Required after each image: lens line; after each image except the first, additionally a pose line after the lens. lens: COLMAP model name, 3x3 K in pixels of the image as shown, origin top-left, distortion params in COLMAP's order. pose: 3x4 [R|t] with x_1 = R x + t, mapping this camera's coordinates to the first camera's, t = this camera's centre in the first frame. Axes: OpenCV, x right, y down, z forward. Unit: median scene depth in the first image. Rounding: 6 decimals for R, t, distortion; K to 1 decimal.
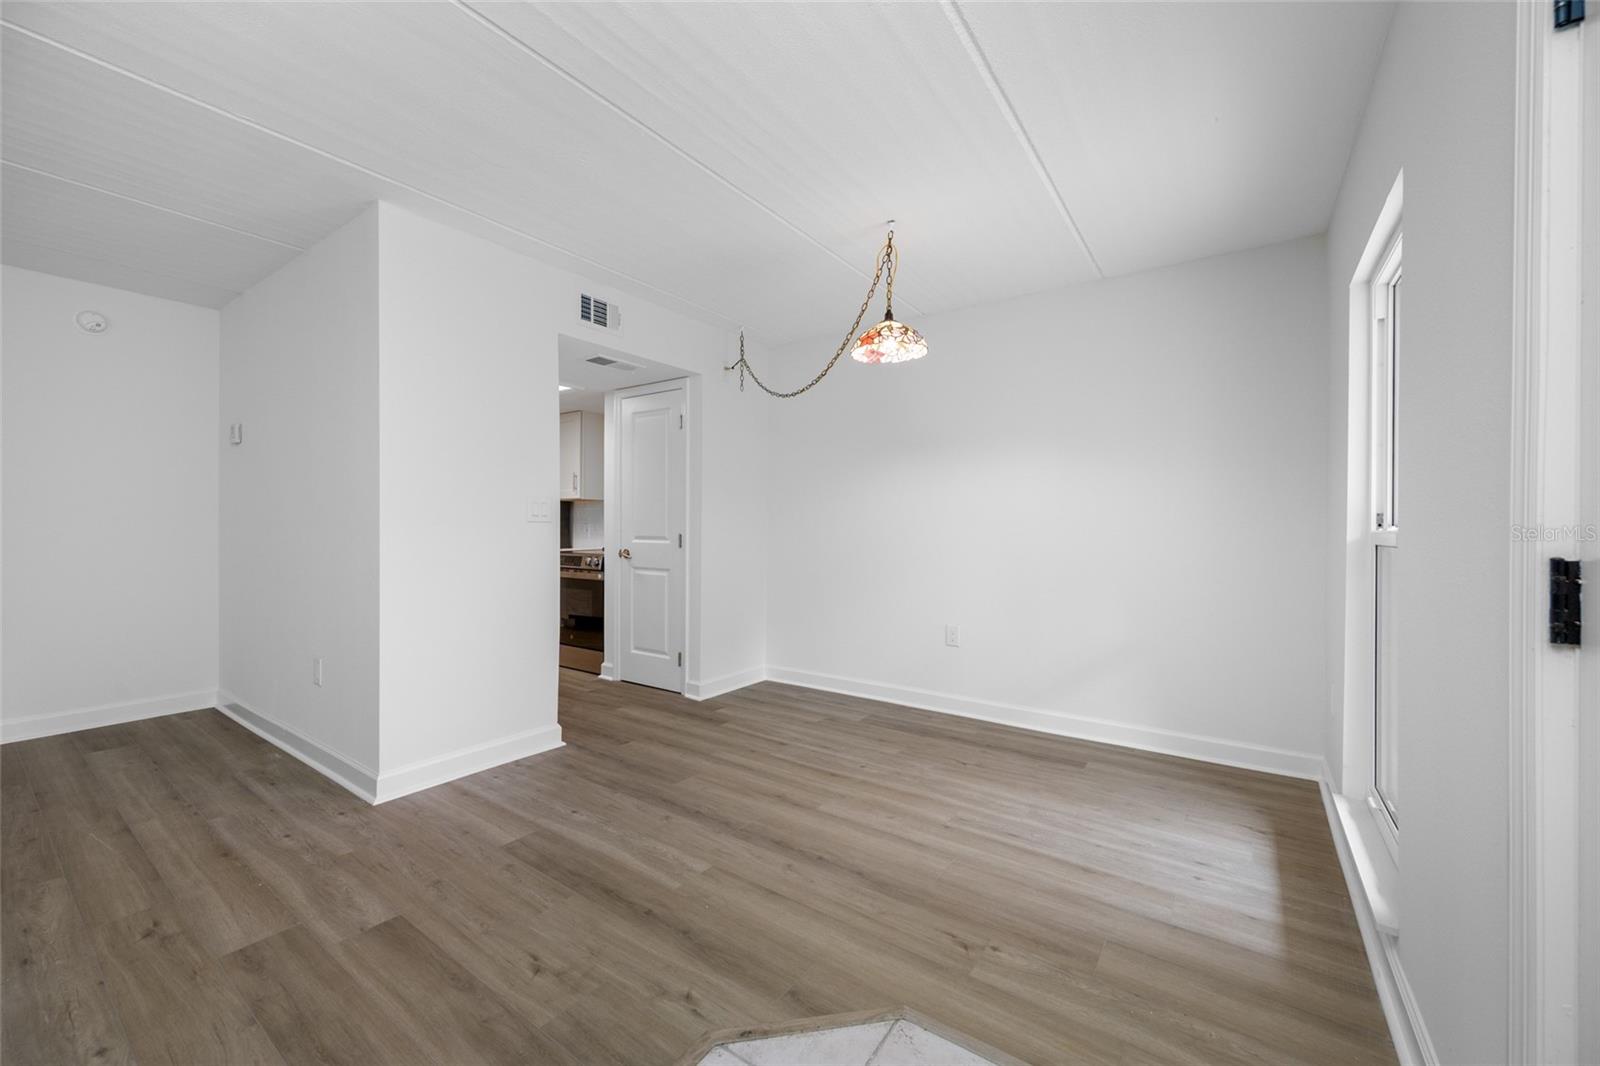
lens RADIAL K [[627.7, 0, 793.2], [0, 627.7, 517.8], [0, 0, 1]] dist [0.000190, 0.000260]
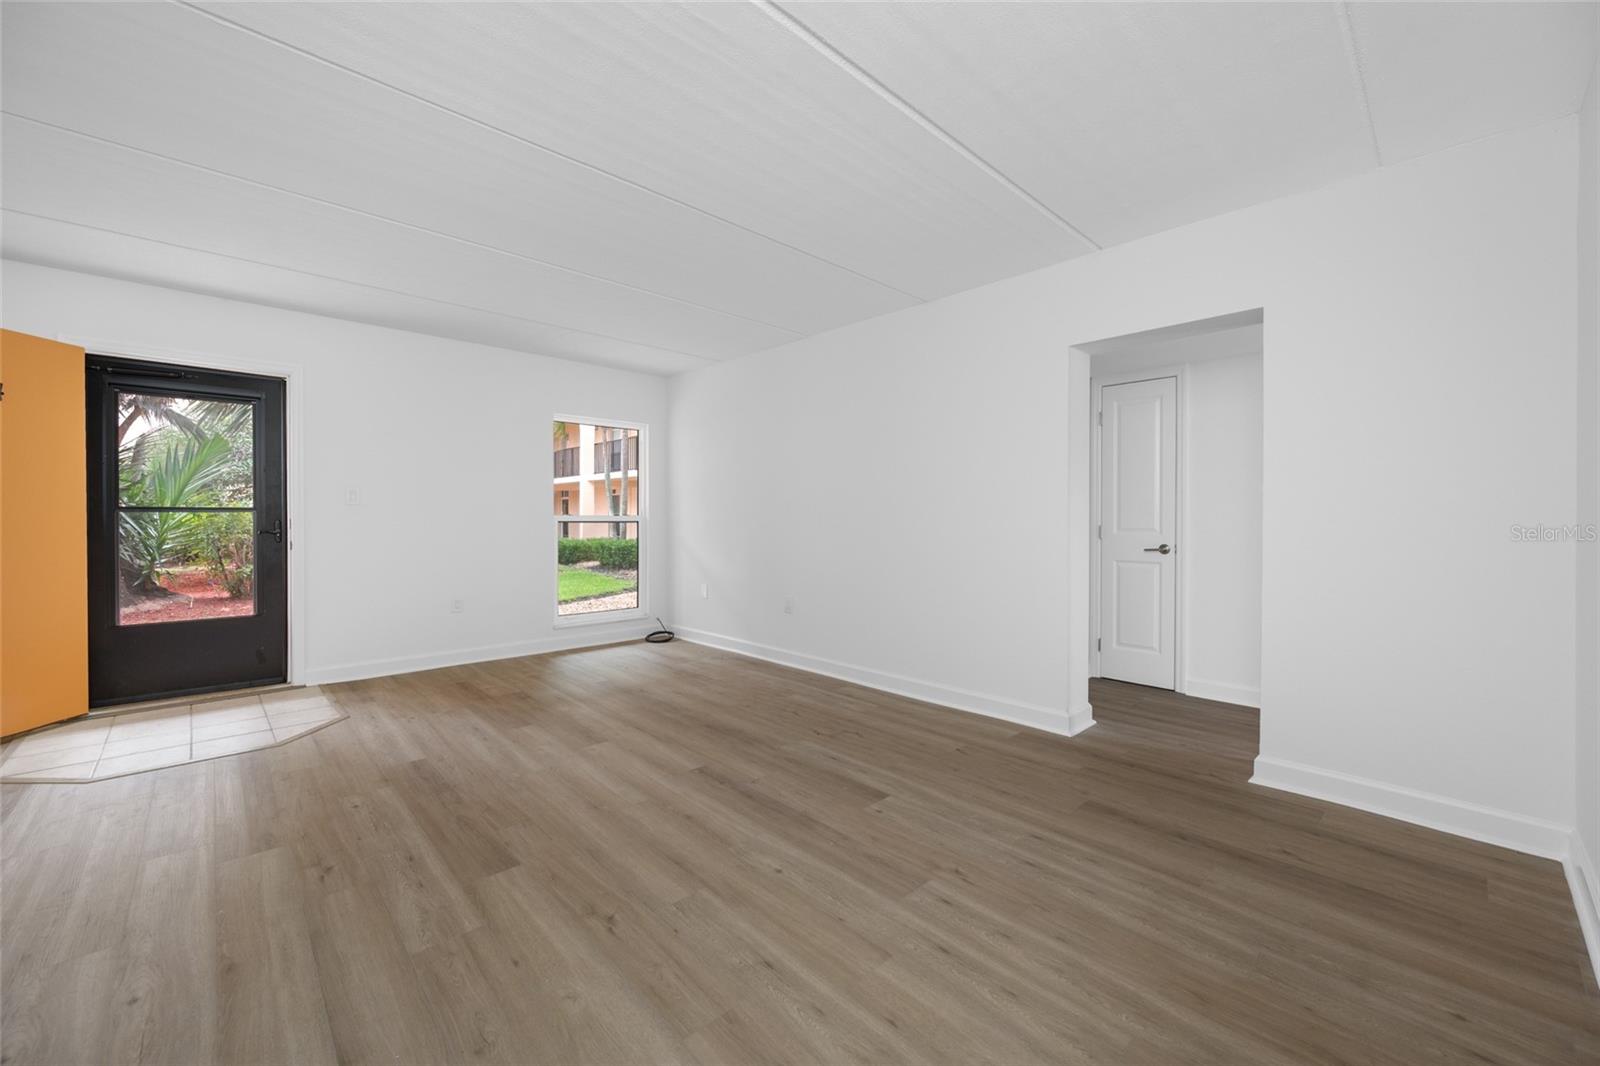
lens RADIAL K [[628.5, 0, 800.8], [0, 628.5, 529.2], [0, 0, 1]] dist [-0.001173, 0.000268]
pose [[-0.982429, -0.008511, 0.186442, -1.457110], [-0.007108, 0.999941, 0.008194, 0.012547], [-0.186501, 0.006725, -0.982432, 1.372469]]
